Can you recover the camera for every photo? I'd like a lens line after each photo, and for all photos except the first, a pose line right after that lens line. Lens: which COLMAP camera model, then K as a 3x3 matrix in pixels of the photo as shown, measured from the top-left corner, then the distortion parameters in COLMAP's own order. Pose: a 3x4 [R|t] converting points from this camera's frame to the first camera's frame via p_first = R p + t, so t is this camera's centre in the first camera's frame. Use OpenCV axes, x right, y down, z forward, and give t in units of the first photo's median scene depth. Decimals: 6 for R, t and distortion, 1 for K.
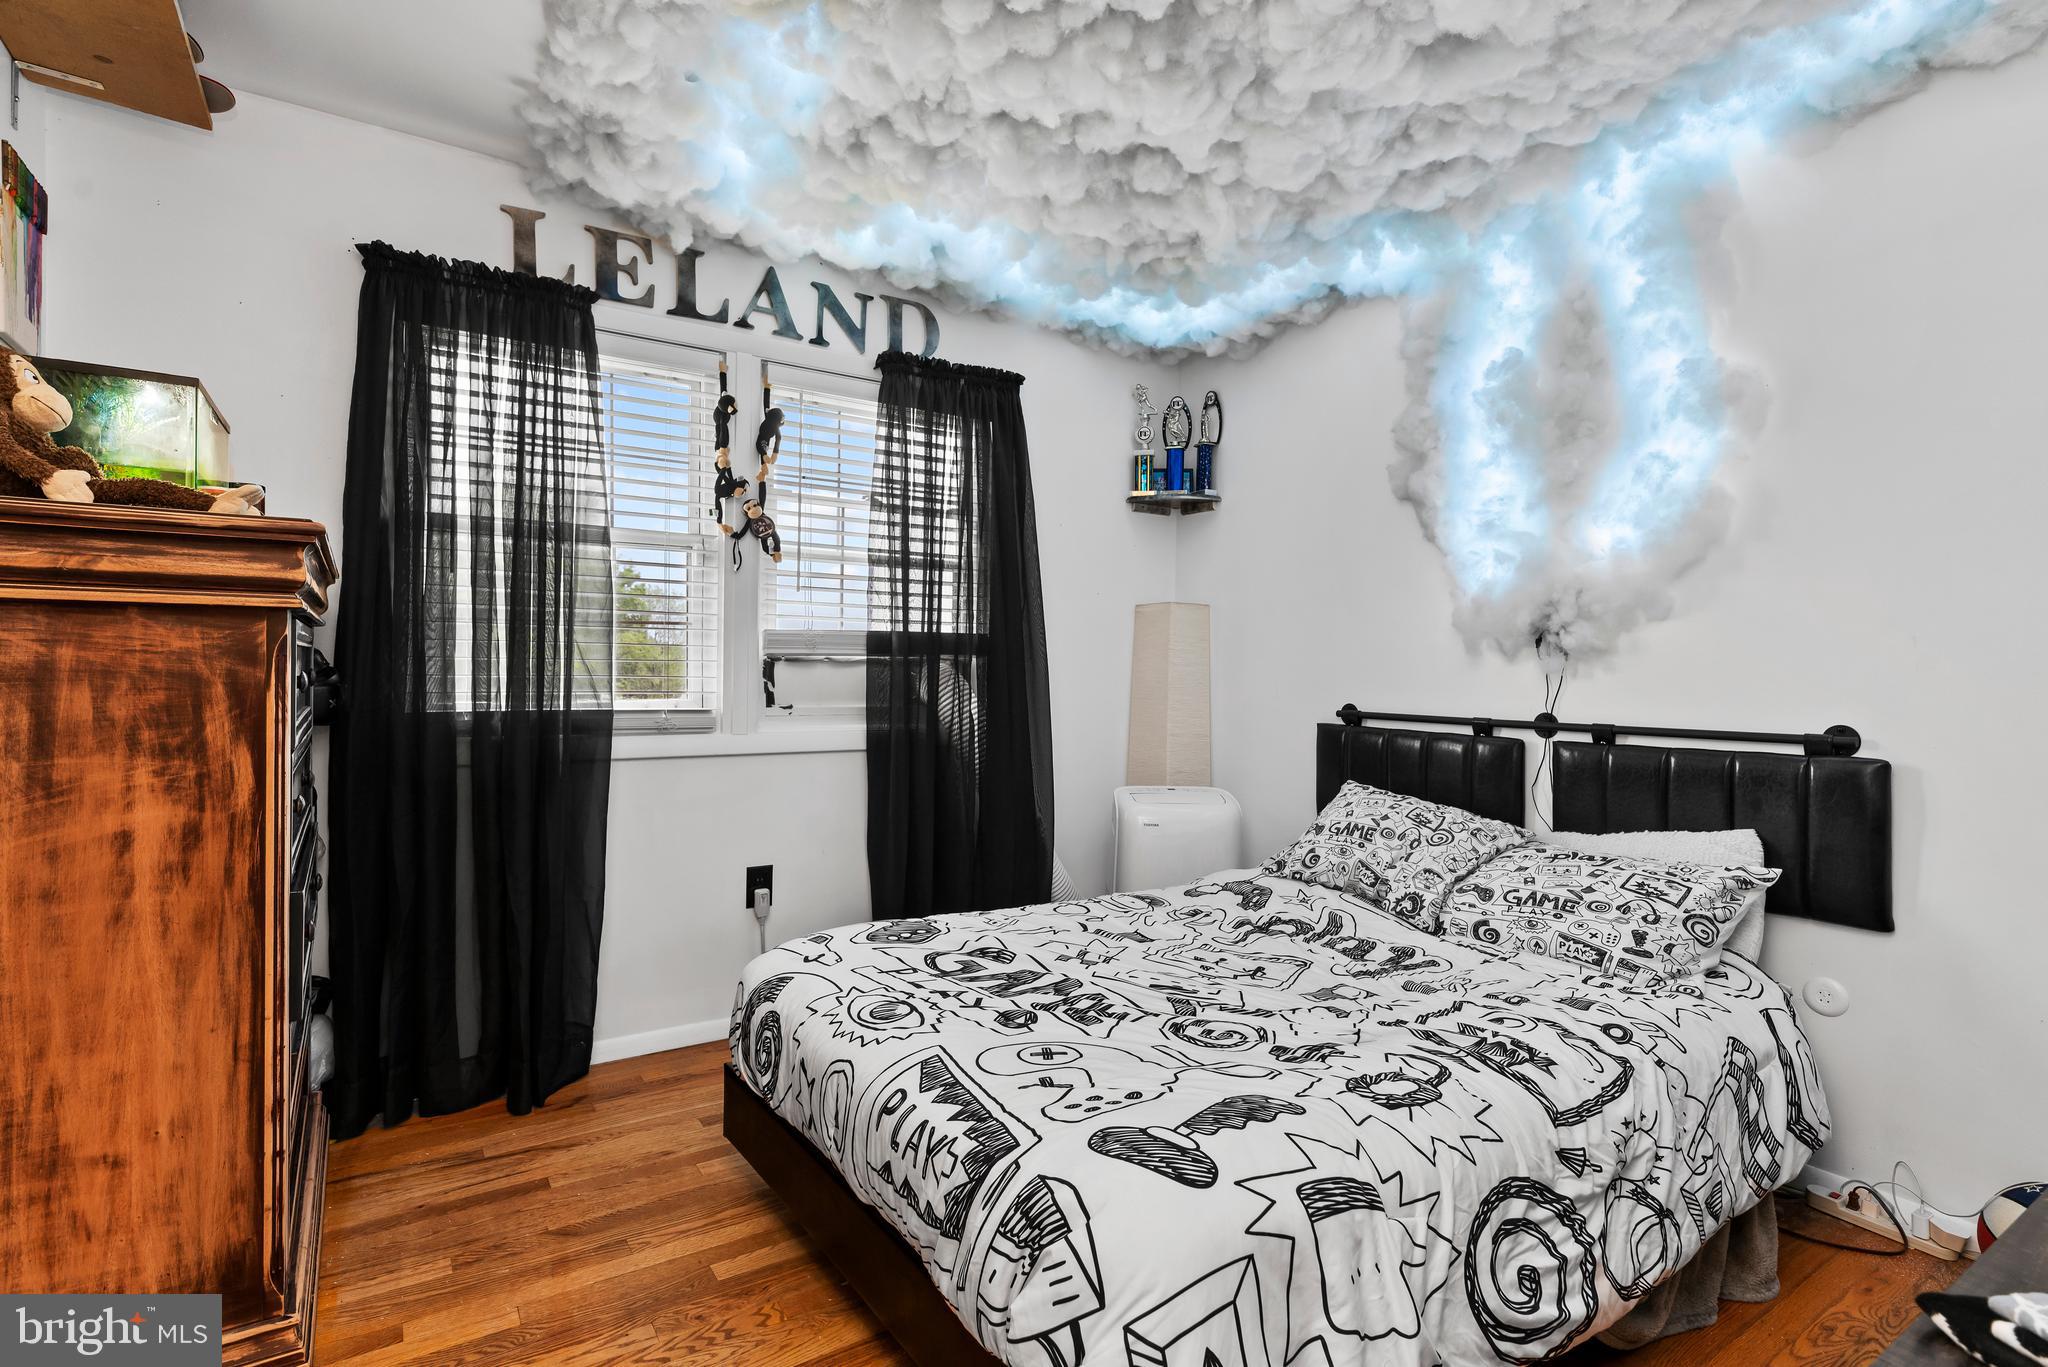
lens RADIAL K [[1054.4, 0, 1024.0], [0, 1054.4, 683.5], [0, 0, 1]] dist [-0.000048, 0.000730]
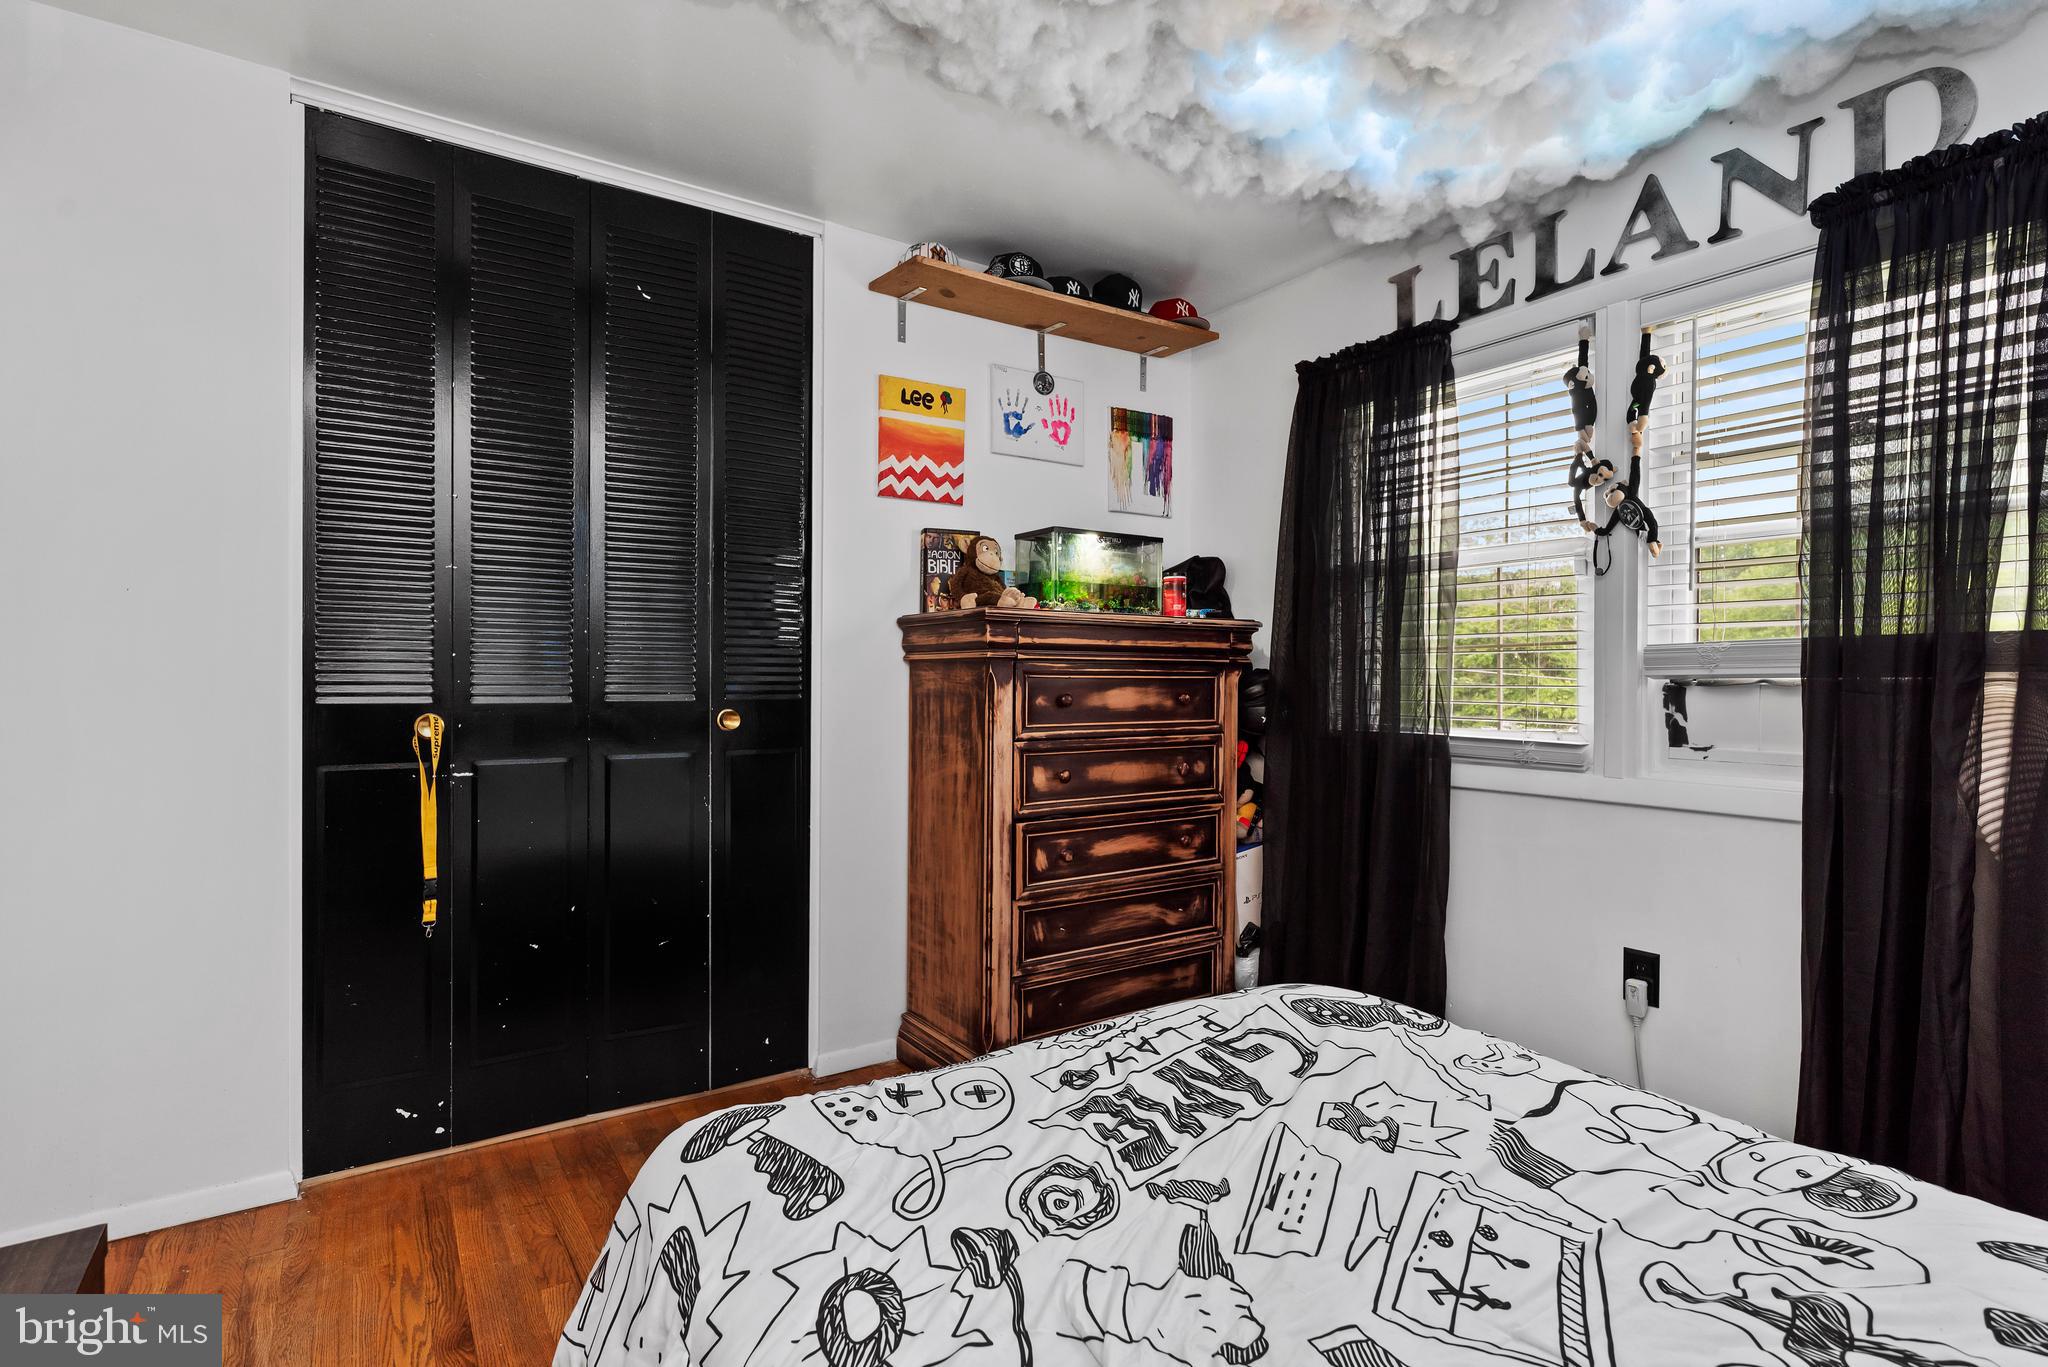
lens RADIAL K [[1004.3, 0, 1024.0], [0, 1004.3, 683.5], [0, 0, 1]] dist [0.012630, 0.000004]
pose [[-0.017195, -0.008325, -0.999817, 0.540294], [-0.017783, 0.999810, -0.008020, -0.009408], [0.999694, 0.017641, -0.017339, 0.600105]]
